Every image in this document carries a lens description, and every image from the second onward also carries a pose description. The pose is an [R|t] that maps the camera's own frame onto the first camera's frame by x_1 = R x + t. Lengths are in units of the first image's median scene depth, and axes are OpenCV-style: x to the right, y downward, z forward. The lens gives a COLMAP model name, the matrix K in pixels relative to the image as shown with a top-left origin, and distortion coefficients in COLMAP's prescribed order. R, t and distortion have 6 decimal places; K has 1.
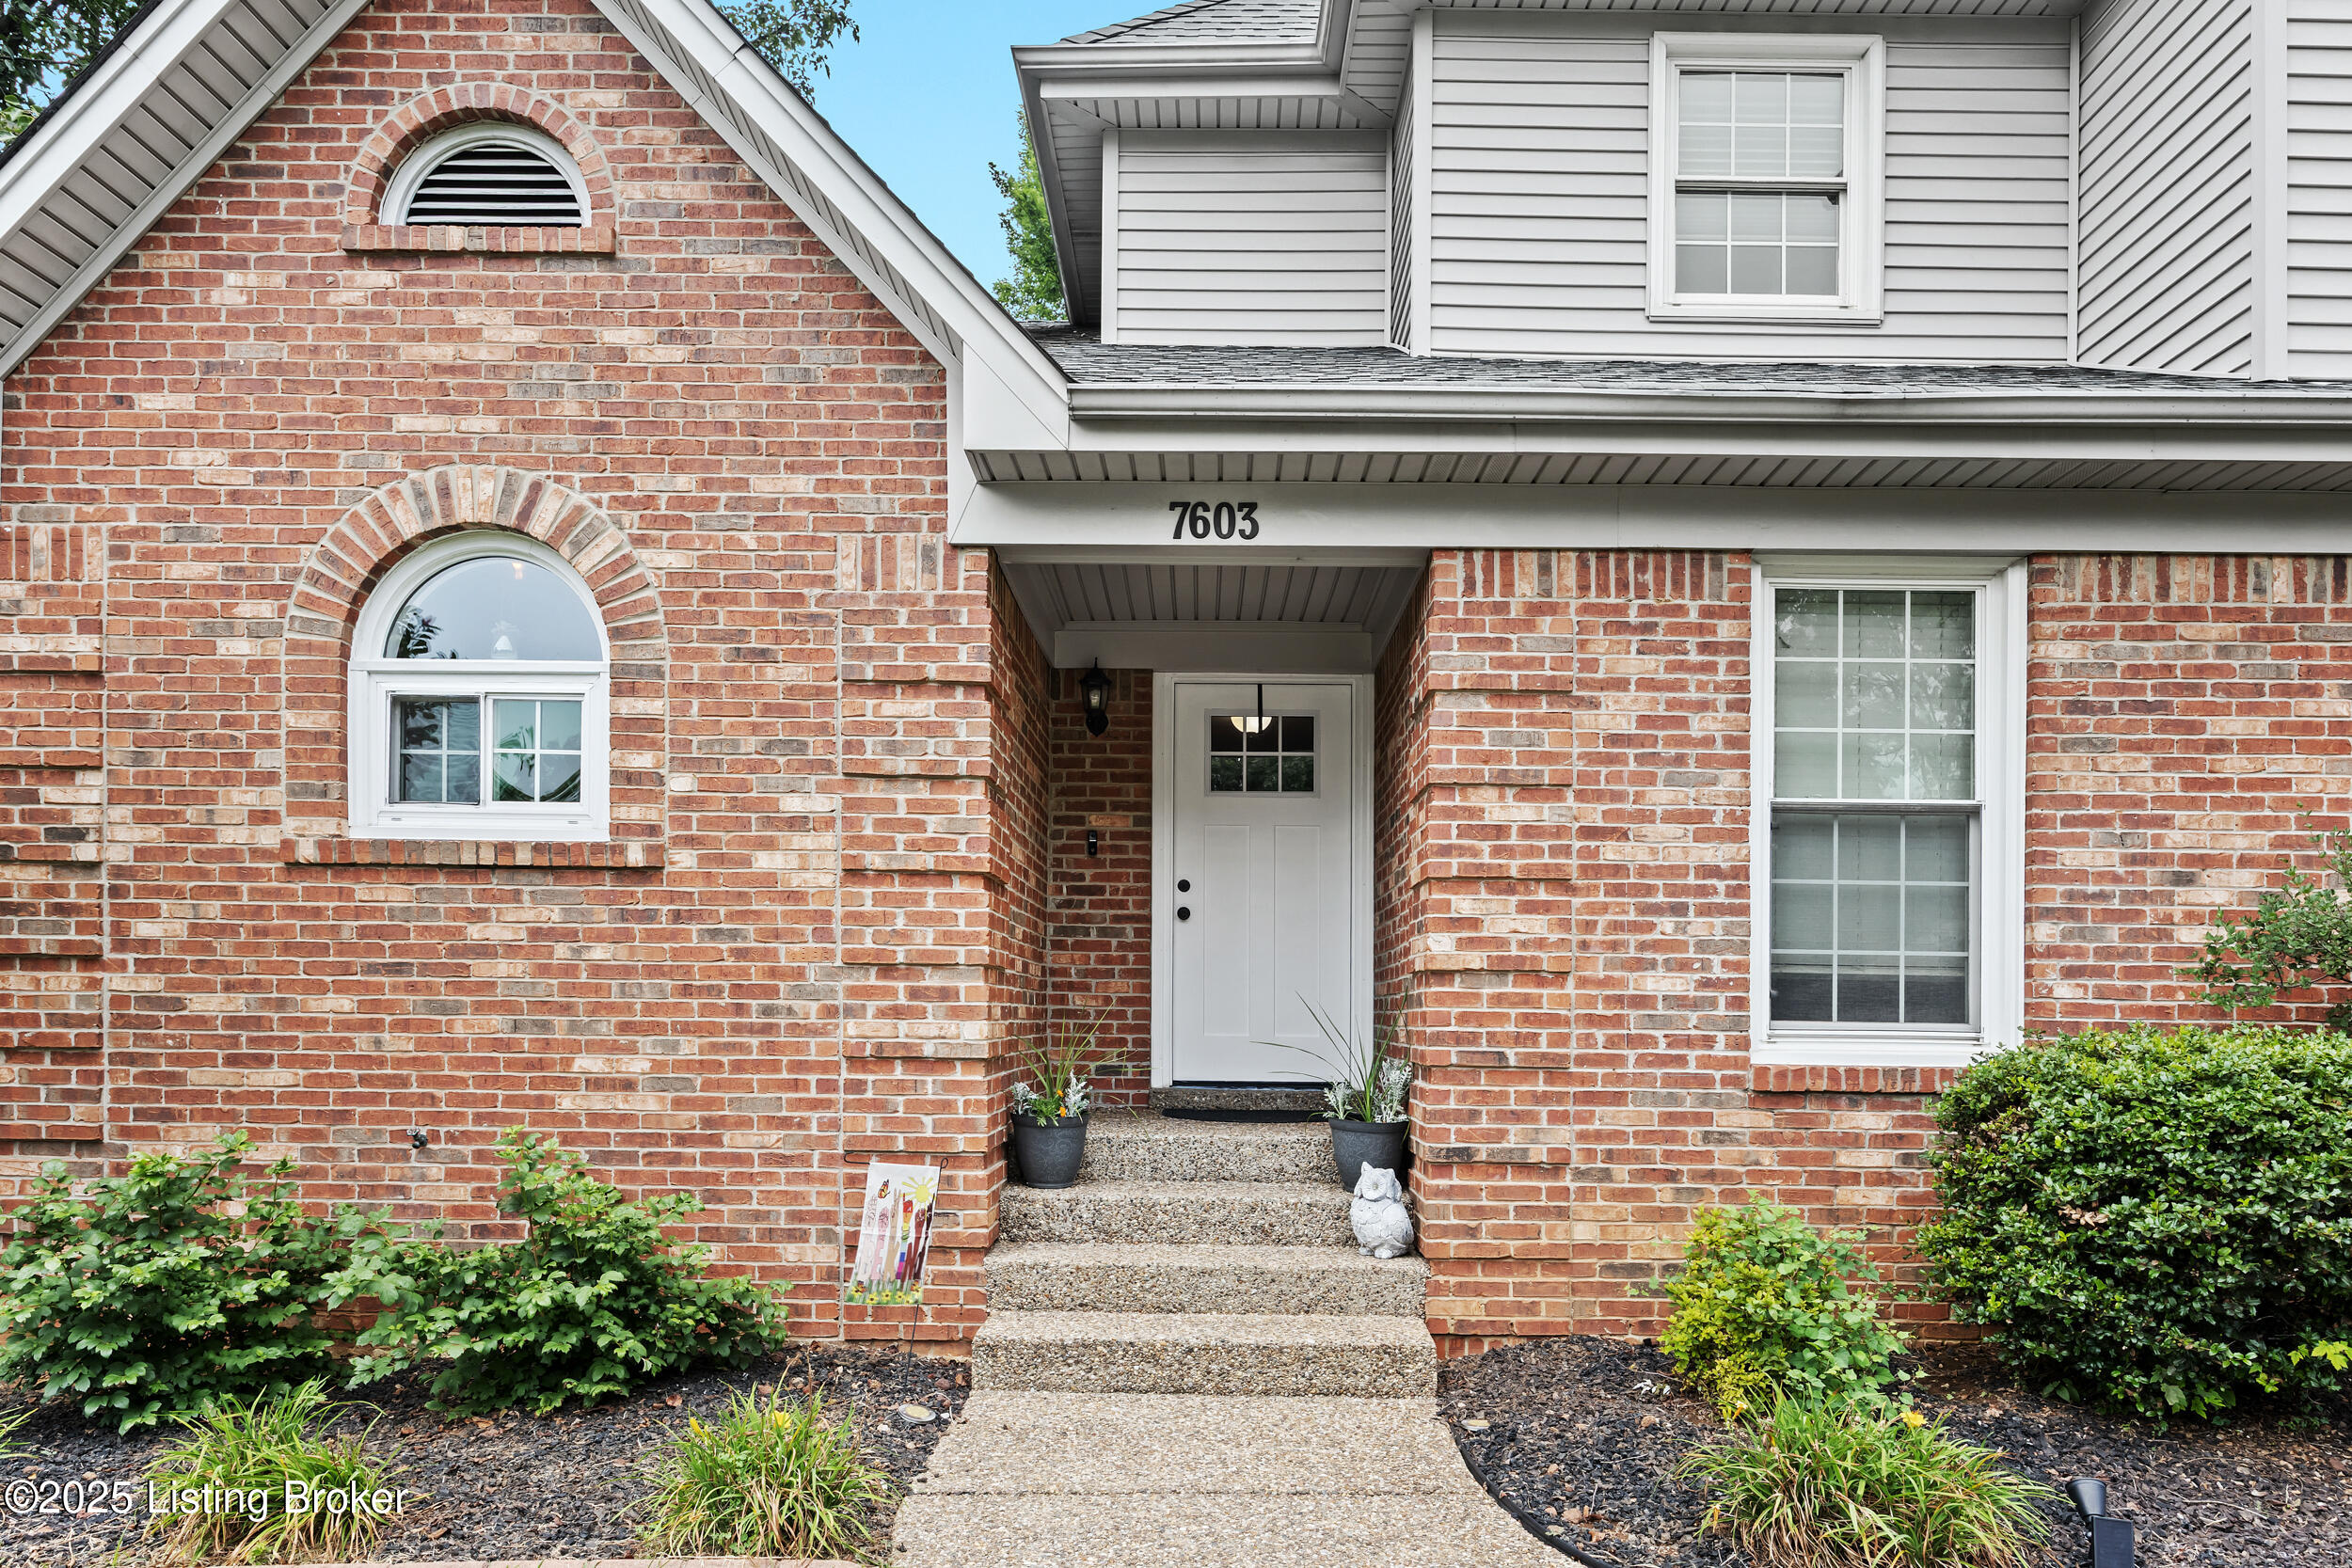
lens RADIAL K [[1519.4, 0, 1251.8], [0, 1519.4, 1009.9], [0, 0, 1]] dist [-0.000964, -0.001838]
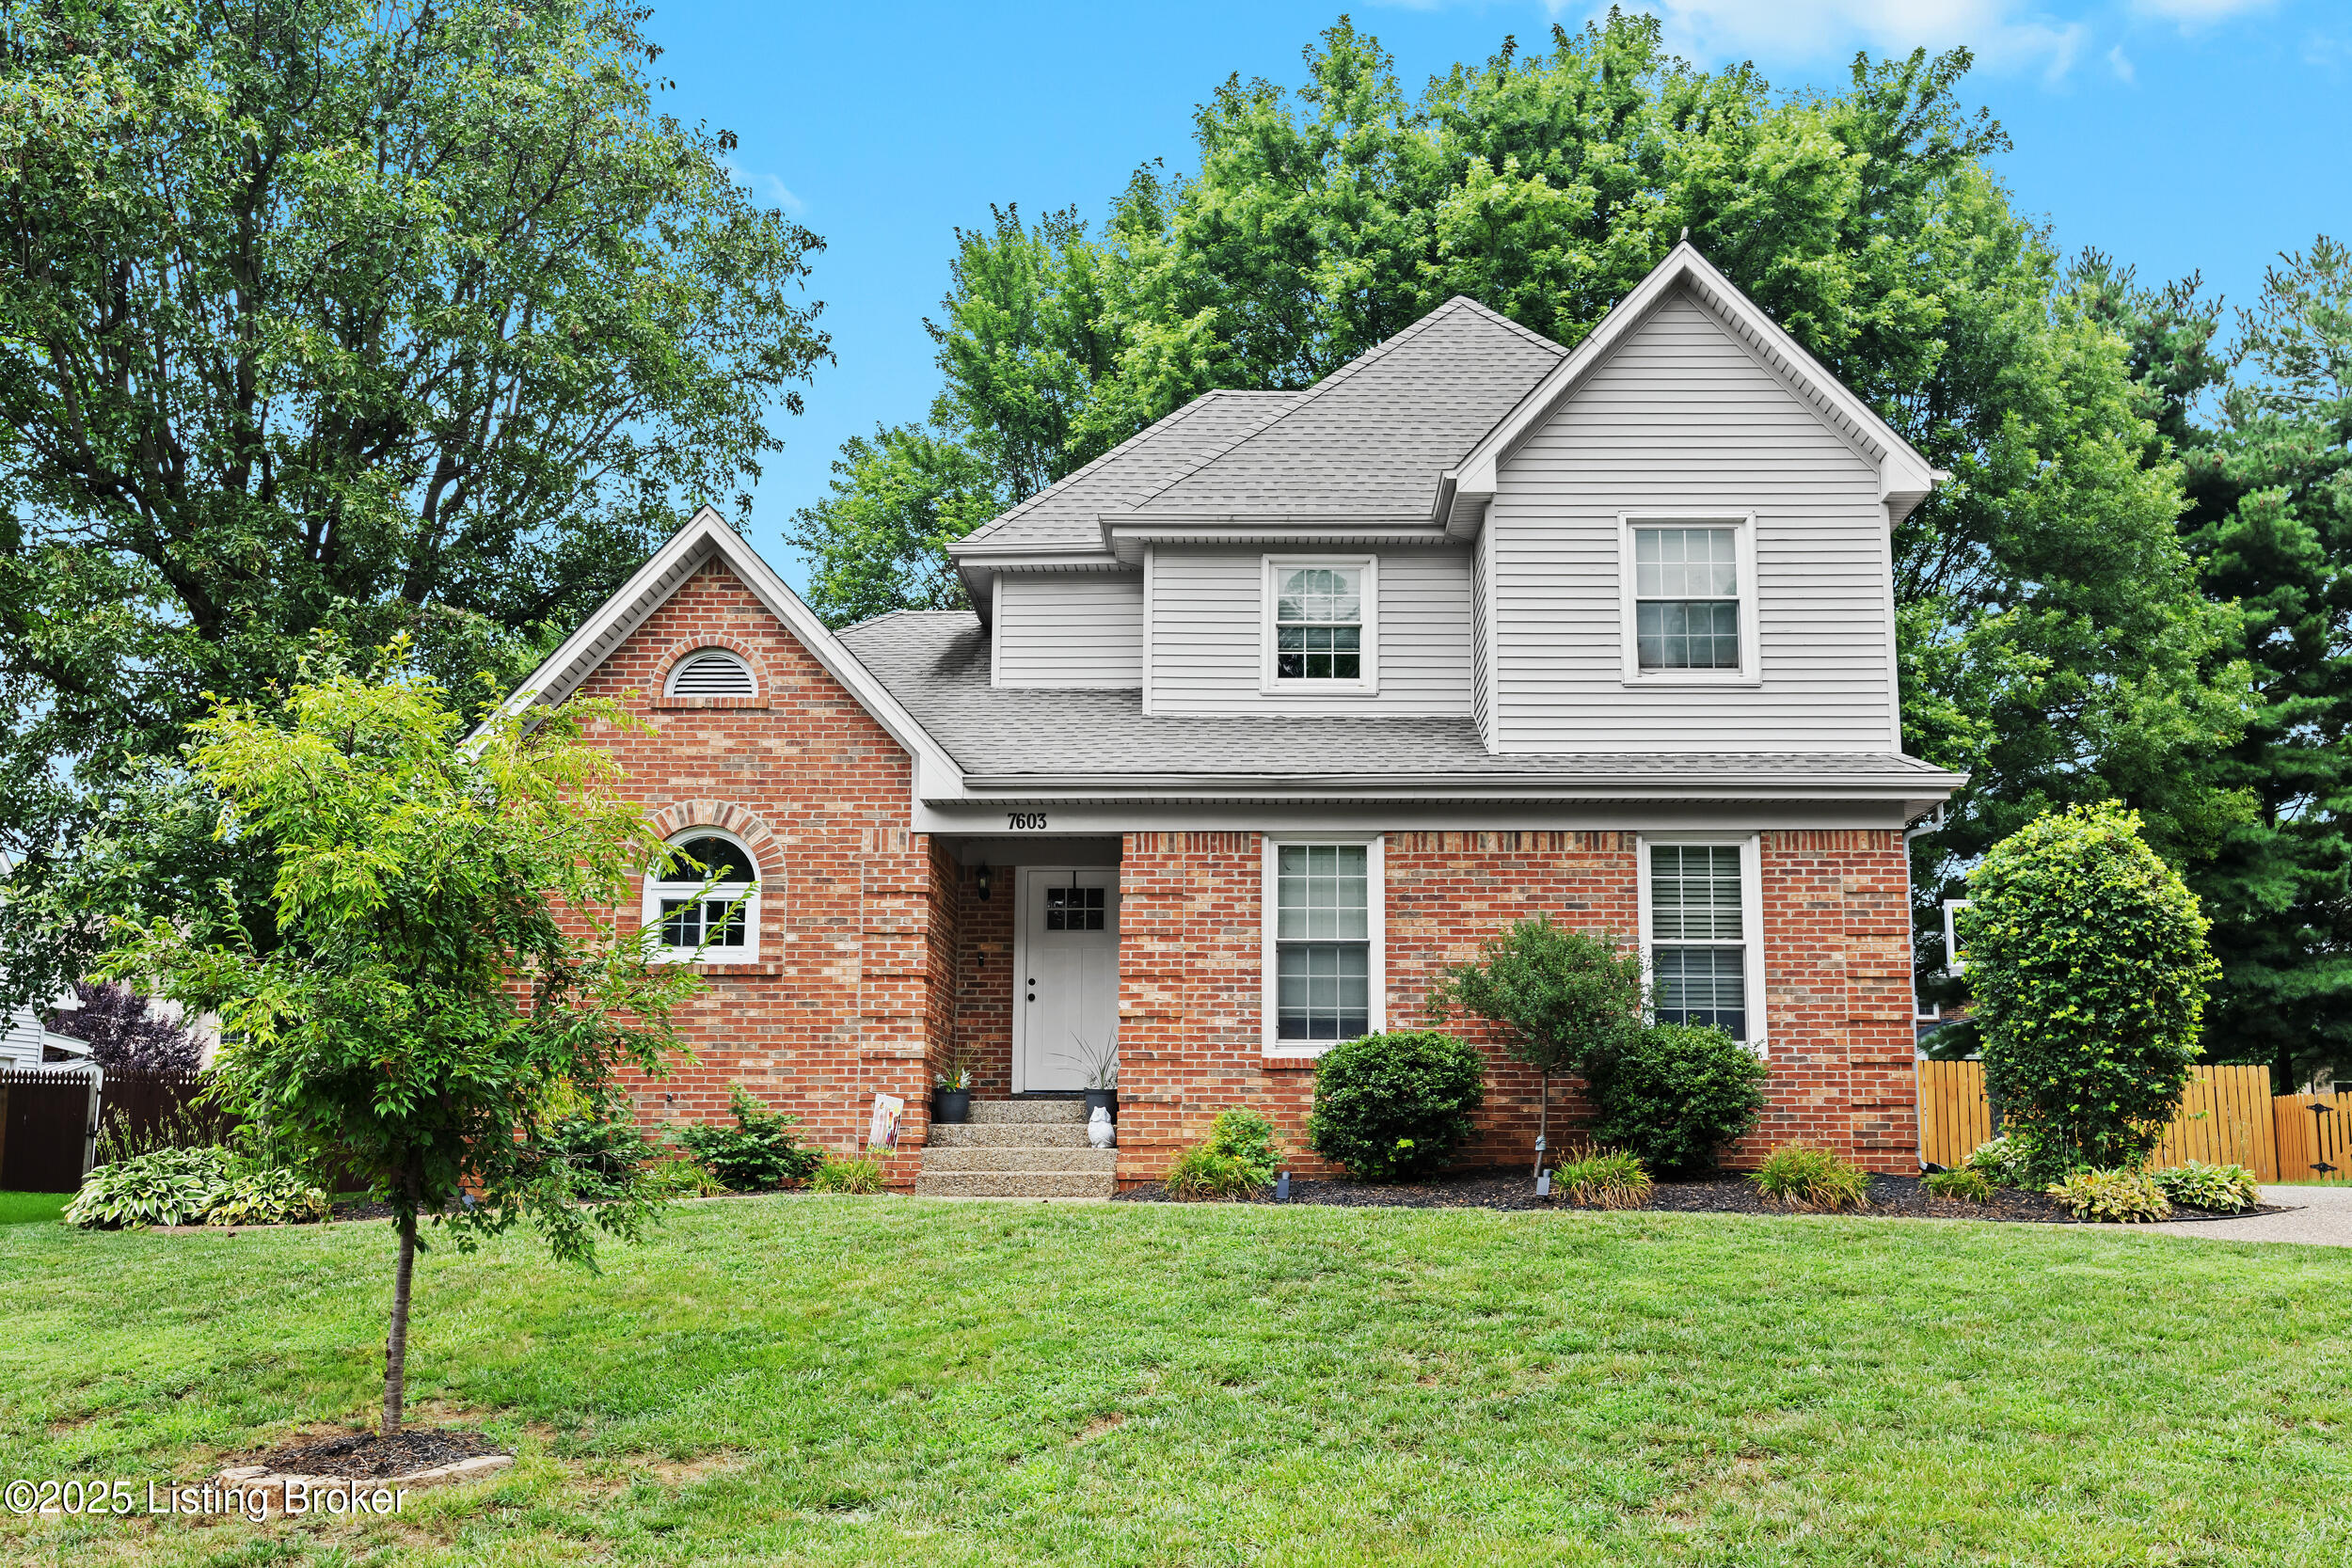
lens RADIAL K [[2269.5, 0, 1272.8], [0, 2269.5, 779.6], [0, 0, 1]] dist [-0.007541, 0.003753]
pose [[0.999848, -0.011566, -0.013085, 0.389580], [0.009074, 0.984244, -0.176585, 0.223025], [0.014921, 0.176439, 0.984198, -2.363163]]
